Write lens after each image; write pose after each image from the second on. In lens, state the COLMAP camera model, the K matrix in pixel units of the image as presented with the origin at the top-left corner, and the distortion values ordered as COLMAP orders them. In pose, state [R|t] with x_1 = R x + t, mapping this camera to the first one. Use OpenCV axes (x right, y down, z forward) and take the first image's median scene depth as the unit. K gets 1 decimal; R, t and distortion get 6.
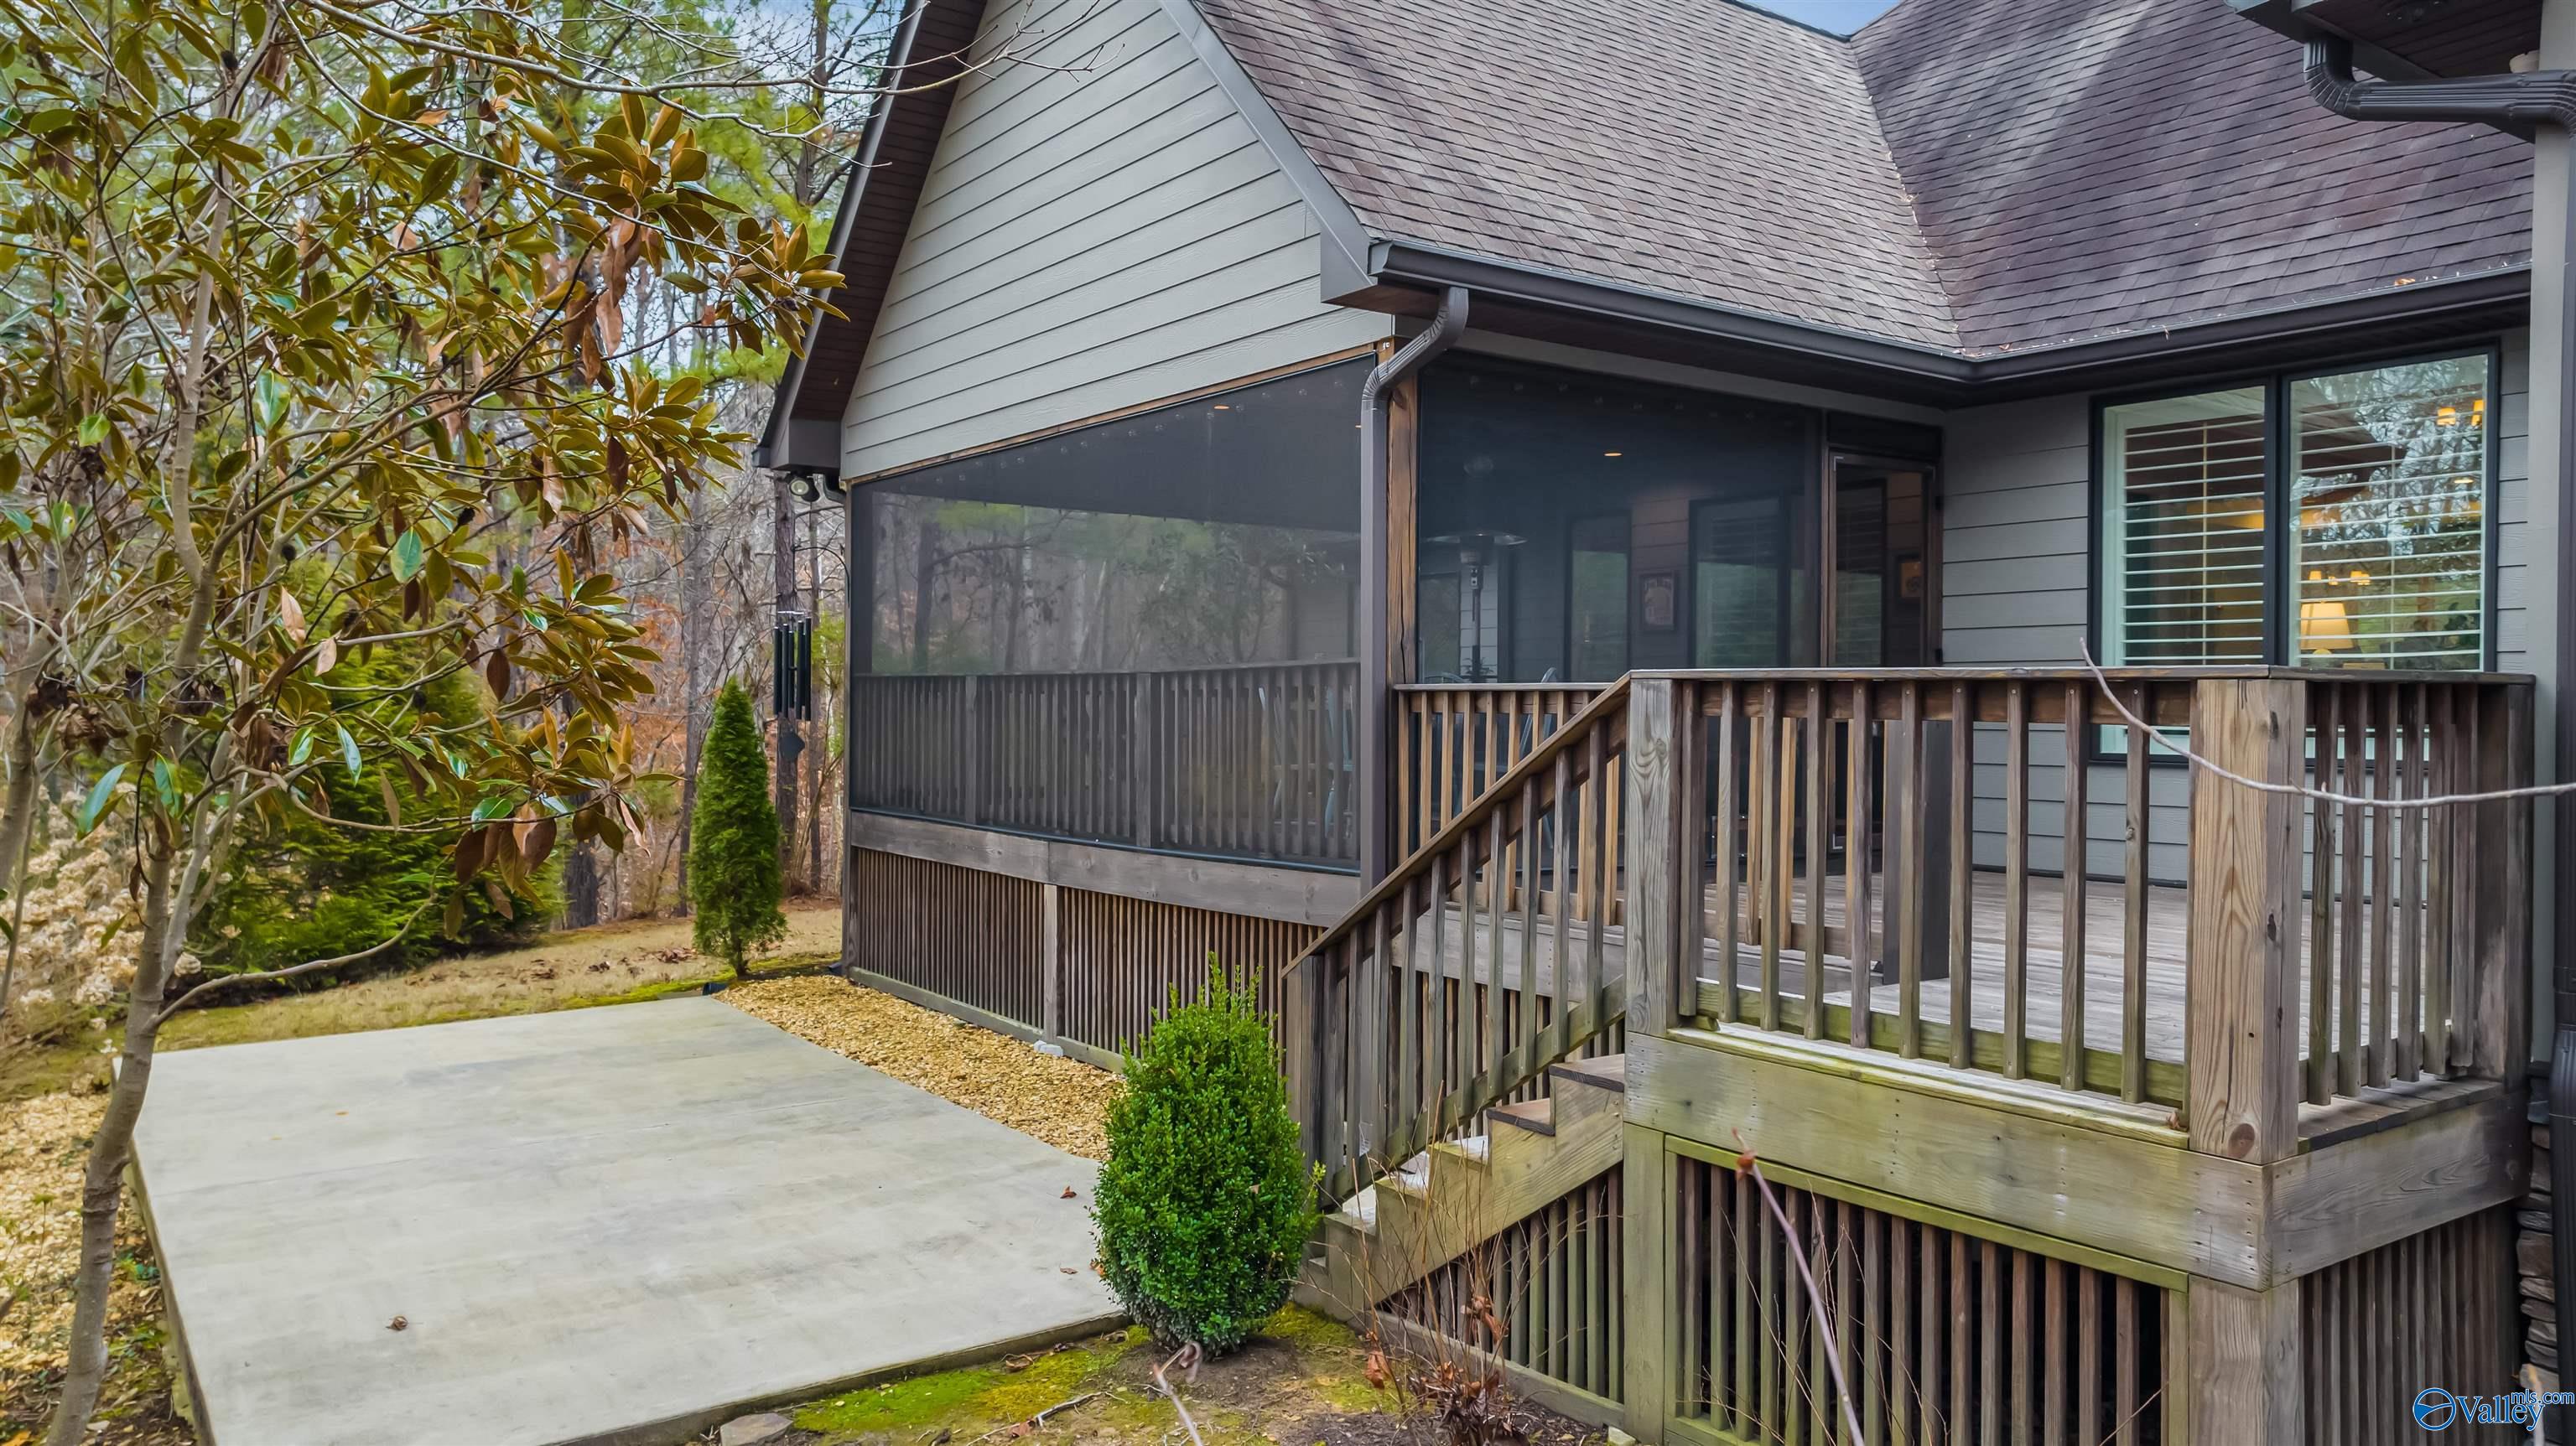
lens RADIAL K [[1792.9, 0, 1288.0], [0, 1792.9, 723.0], [0, 0, 1]] dist [-0.027014, -0.001074]
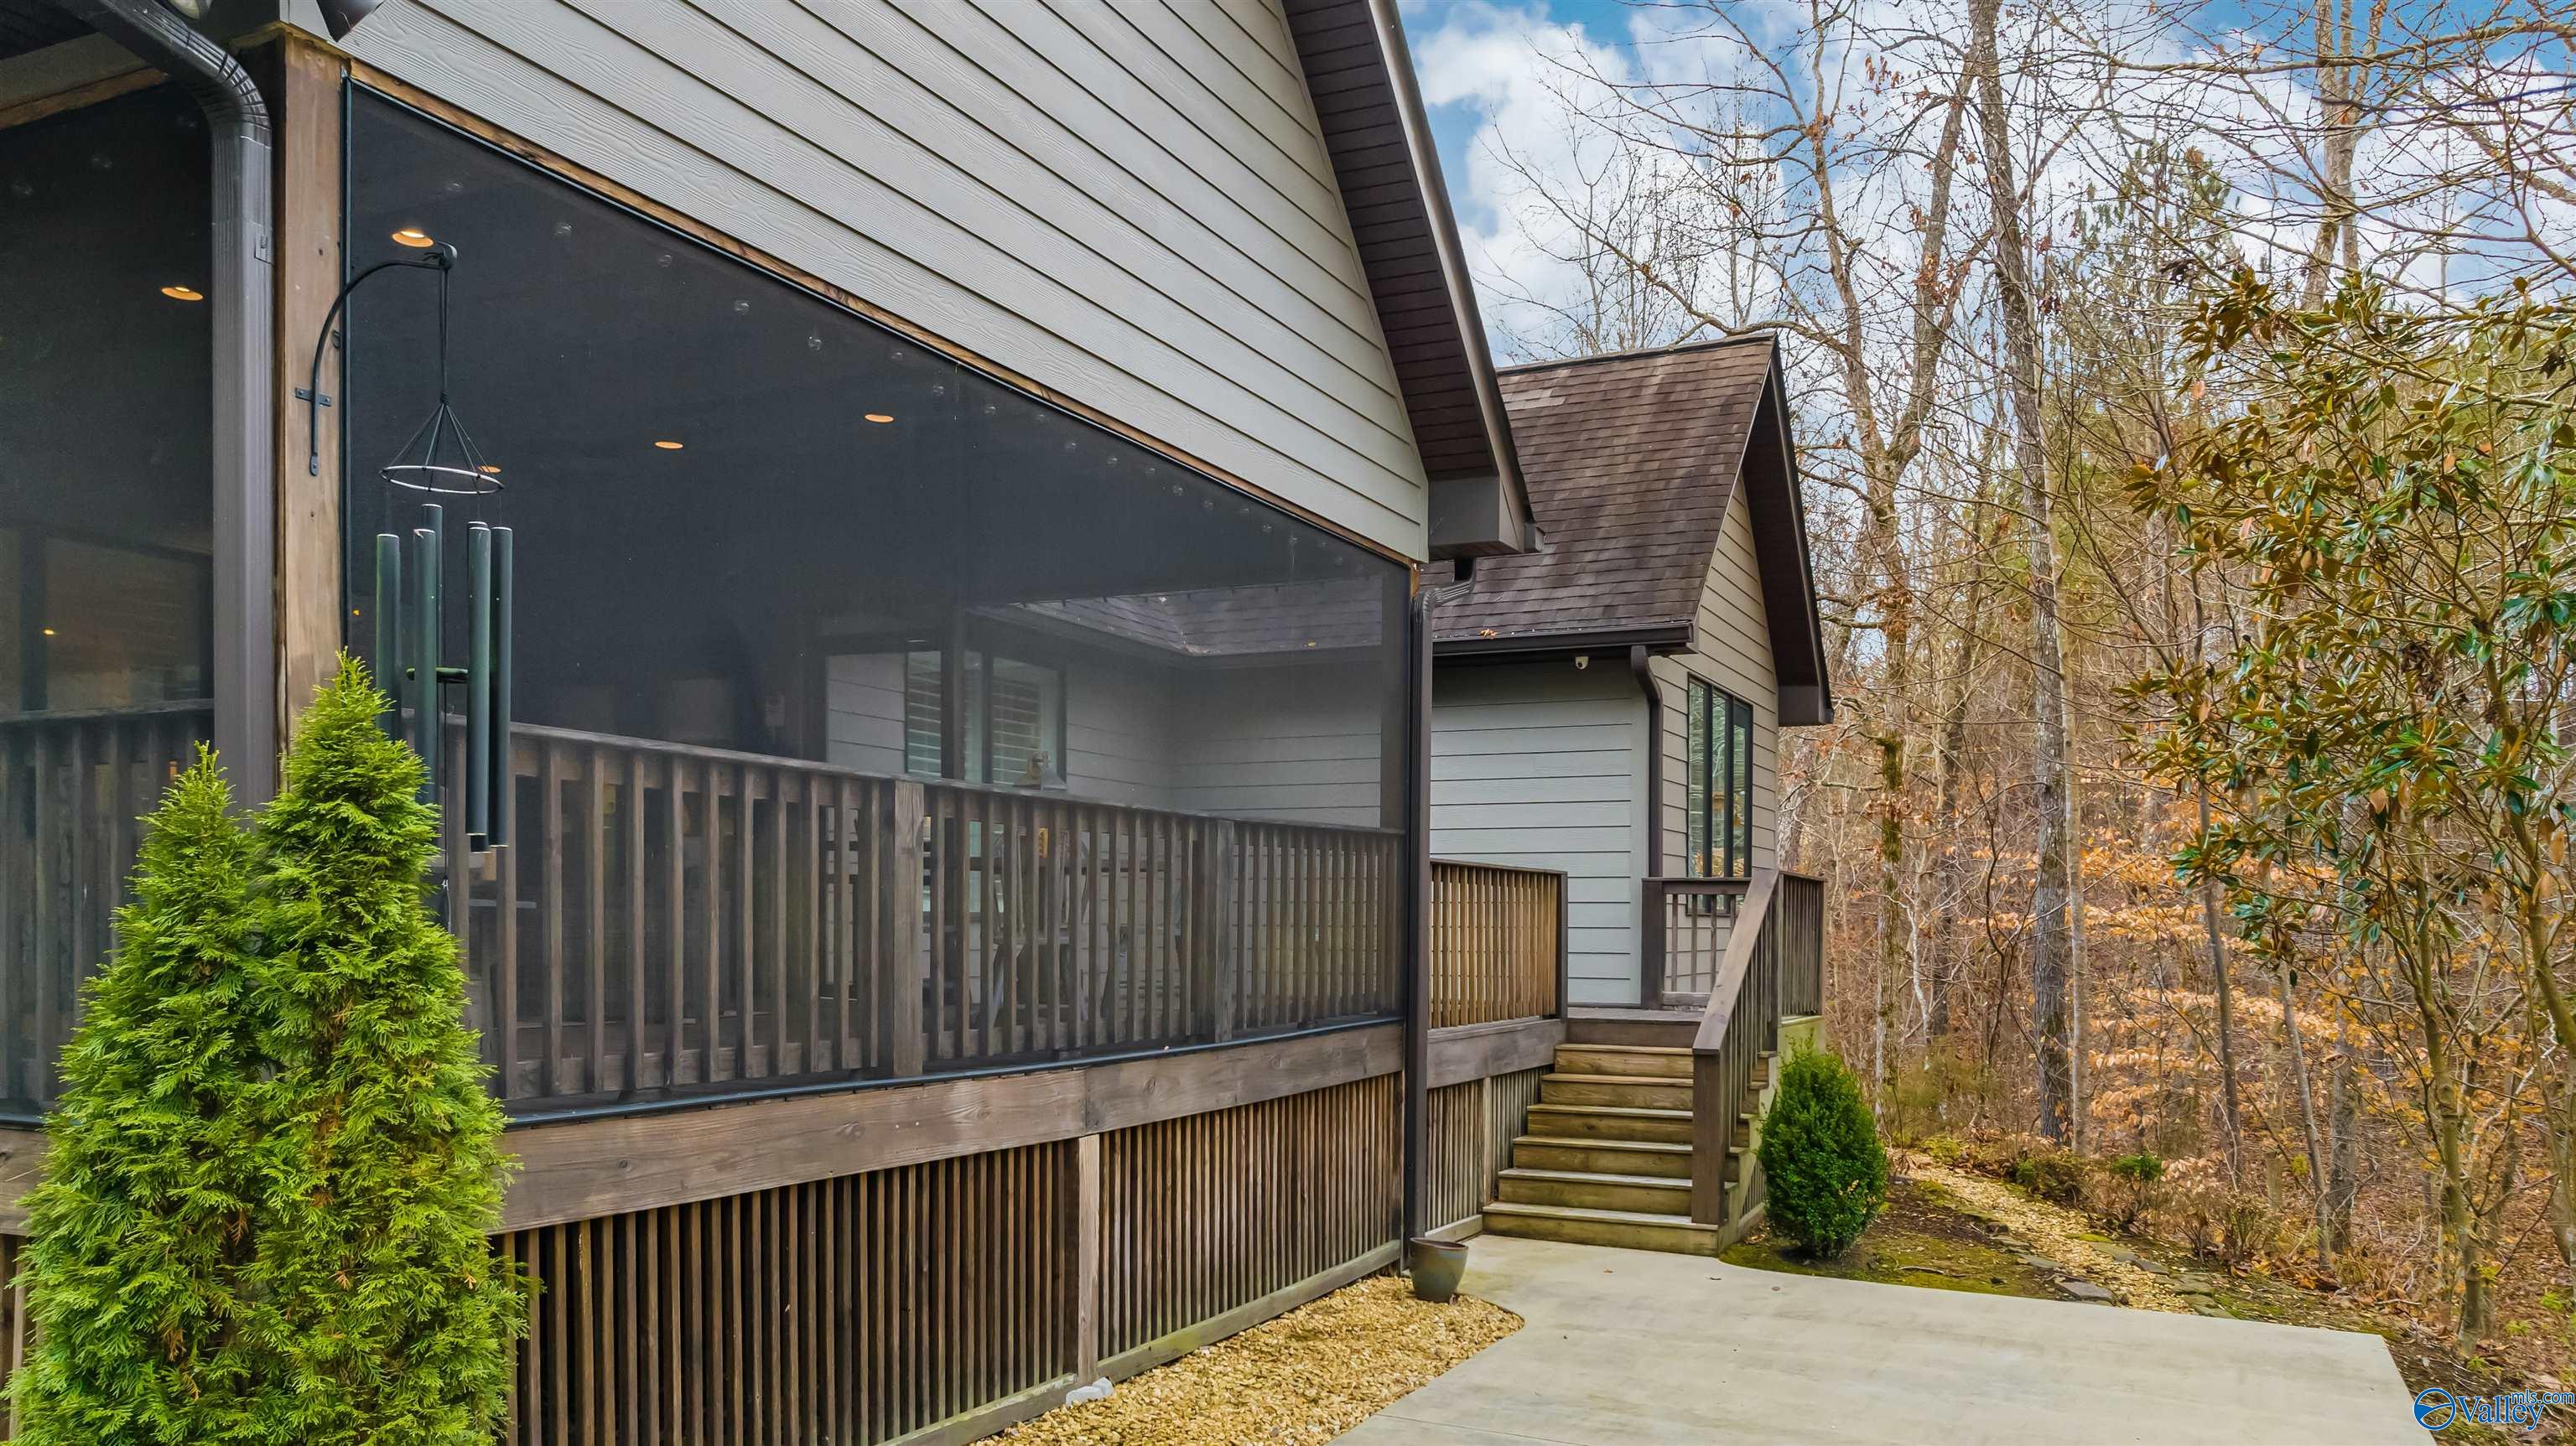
lens RADIAL K [[1853.1, 0, 1285.7], [0, 1853.1, 932.3], [0, 0, 1]] dist [-0.027767, 0.000720]
pose [[-0.467096, -0.022445, 0.883922, -0.778081], [-0.009212, 0.999747, 0.020518, 0.003765], [-0.884159, 0.001441, -0.467185, 1.297415]]
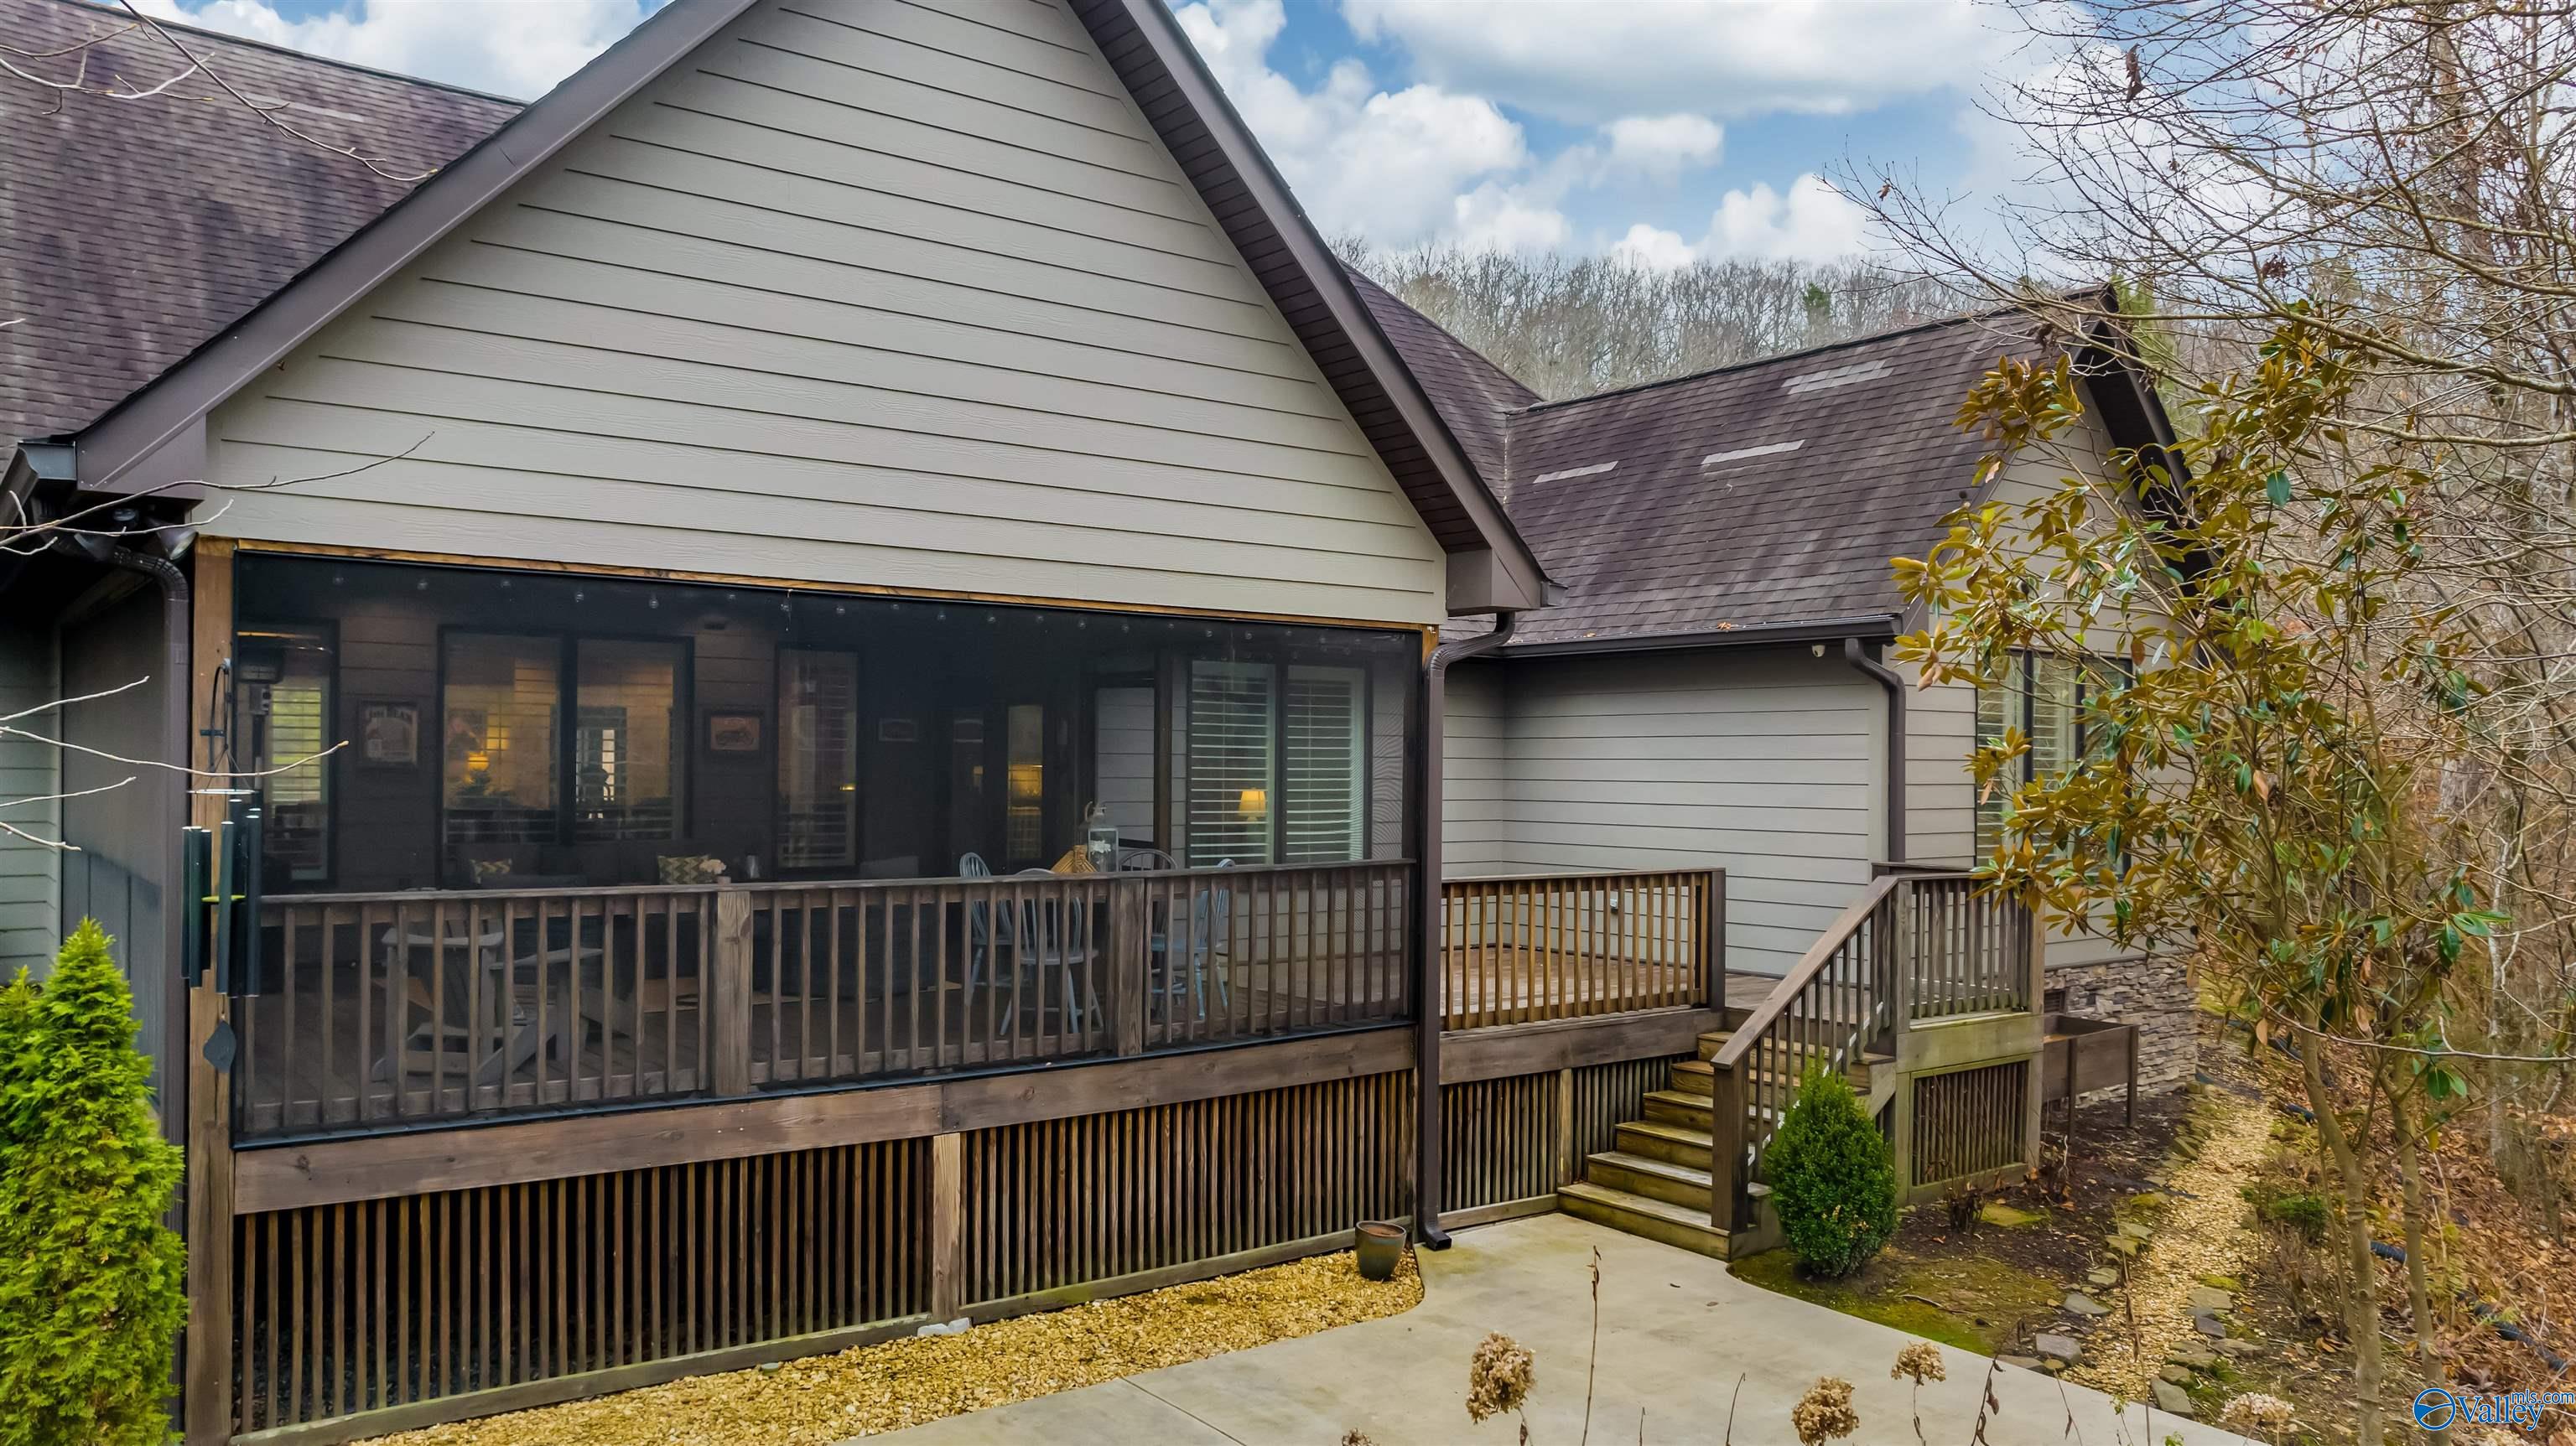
lens RADIAL K [[1792.9, 0, 1288.0], [0, 1792.9, 723.0], [0, 0, 1]] dist [-0.027014, -0.001074]
pose [[-0.027521, 0.010616, 0.999565, -1.027924], [-0.004194, 0.999934, -0.010736, -0.100022], [-0.999612, -0.004487, -0.027475, 0.899347]]
